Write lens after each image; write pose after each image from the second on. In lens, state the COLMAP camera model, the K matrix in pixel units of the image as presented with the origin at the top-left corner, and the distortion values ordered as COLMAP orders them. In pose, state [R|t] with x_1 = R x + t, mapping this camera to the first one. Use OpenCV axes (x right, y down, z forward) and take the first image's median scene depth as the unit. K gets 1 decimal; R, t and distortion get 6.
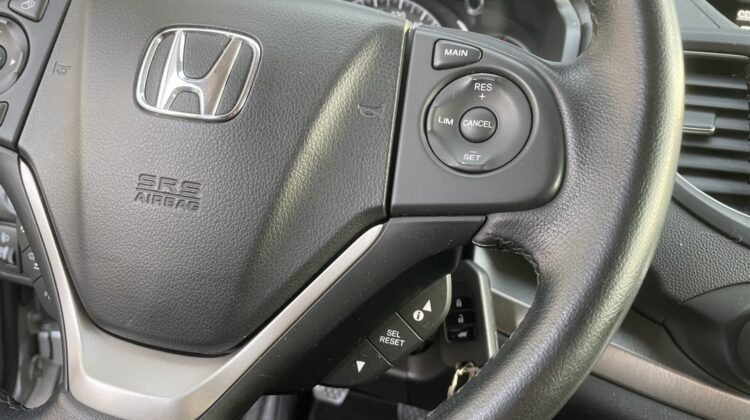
lens RADIAL K [[614.5, 0, 375.0], [0, 614.5, 210.0], [0, 0, 1]] dist [-0.002237, -0.001348]
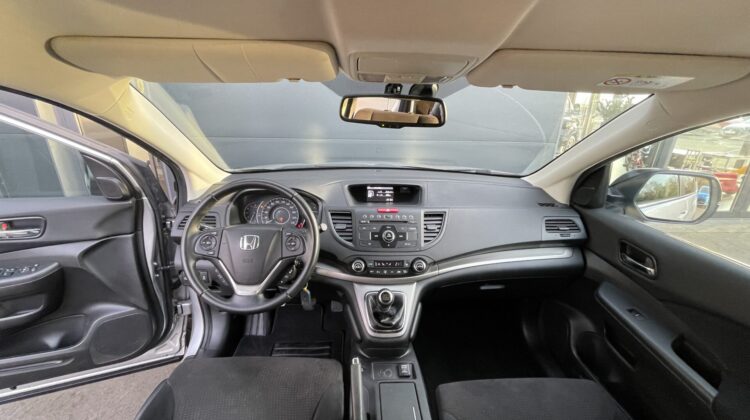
lens RADIAL K [[303.2, 0, 375.0], [0, 303.2, 210.0], [0, 0, 1]] dist [-0.000071, -0.000015]
pose [[0.955995, -0.143689, 0.255788, 0.207847], [0.153701, 0.987925, -0.019480, -0.284429], [-0.249900, 0.057938, 0.966537, -2.425243]]
